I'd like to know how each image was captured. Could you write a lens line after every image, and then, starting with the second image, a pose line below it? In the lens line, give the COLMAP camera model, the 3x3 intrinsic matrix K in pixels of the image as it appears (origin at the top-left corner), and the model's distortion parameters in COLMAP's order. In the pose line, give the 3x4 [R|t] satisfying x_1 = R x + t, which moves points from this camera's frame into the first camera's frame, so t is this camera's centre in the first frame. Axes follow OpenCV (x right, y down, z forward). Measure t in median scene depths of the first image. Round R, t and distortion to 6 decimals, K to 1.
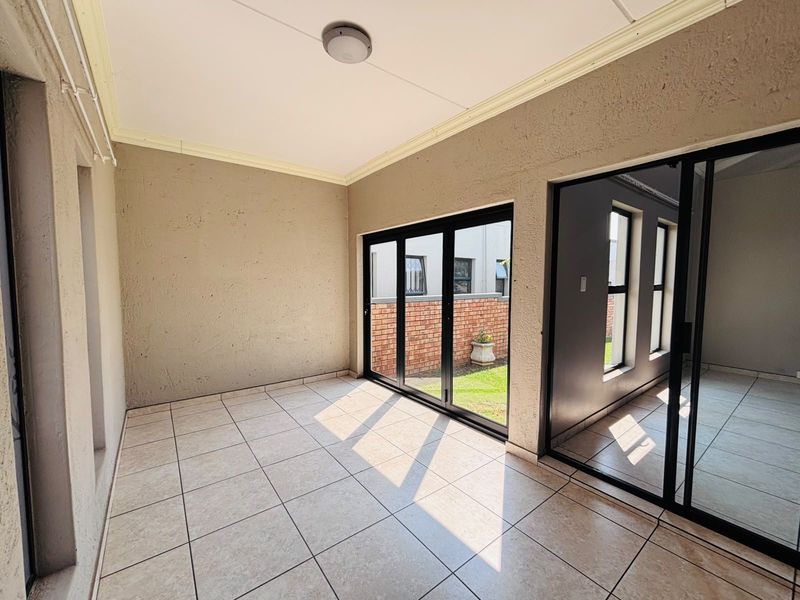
lens RADIAL K [[324.6, 0, 402.5], [0, 324.6, 300.8], [0, 0, 1]] dist [0.000820, -0.000331]
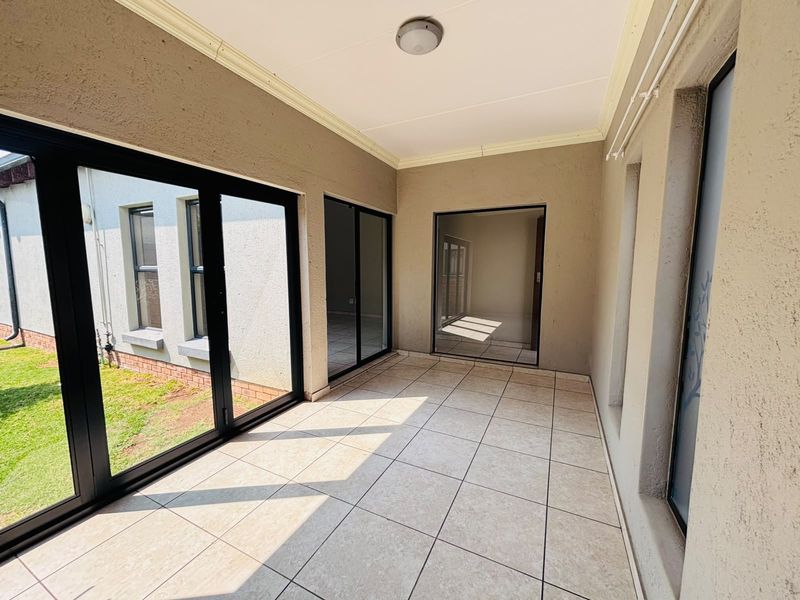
lens RADIAL K [[324.6, 0, 396.9], [0, 324.6, 297.9], [0, 0, 1]] dist [0.022604, -0.000197]
pose [[-0.428401, -0.094335, 0.898651, -0.796094], [0.057163, 0.989714, 0.131145, -0.061077], [-0.901779, 0.107552, -0.418602, 1.078072]]
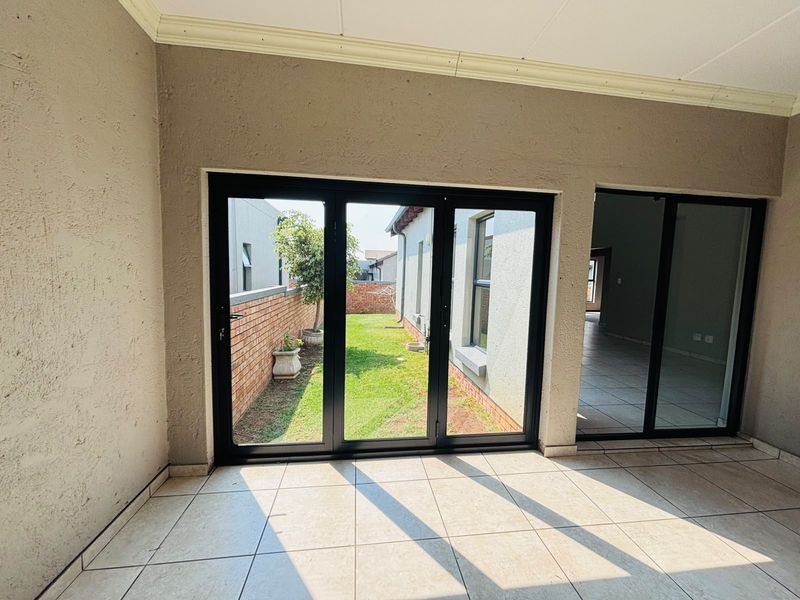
lens RADIAL K [[324.6, 0, 402.5], [0, 324.6, 300.8], [0, 0, 1]] dist [0.000820, -0.000331]
pose [[0.499709, -0.062082, 0.863966, -0.619774], [0.028338, 0.998066, 0.055328, -0.053988], [-0.865730, -0.003165, 0.500502, 0.805699]]
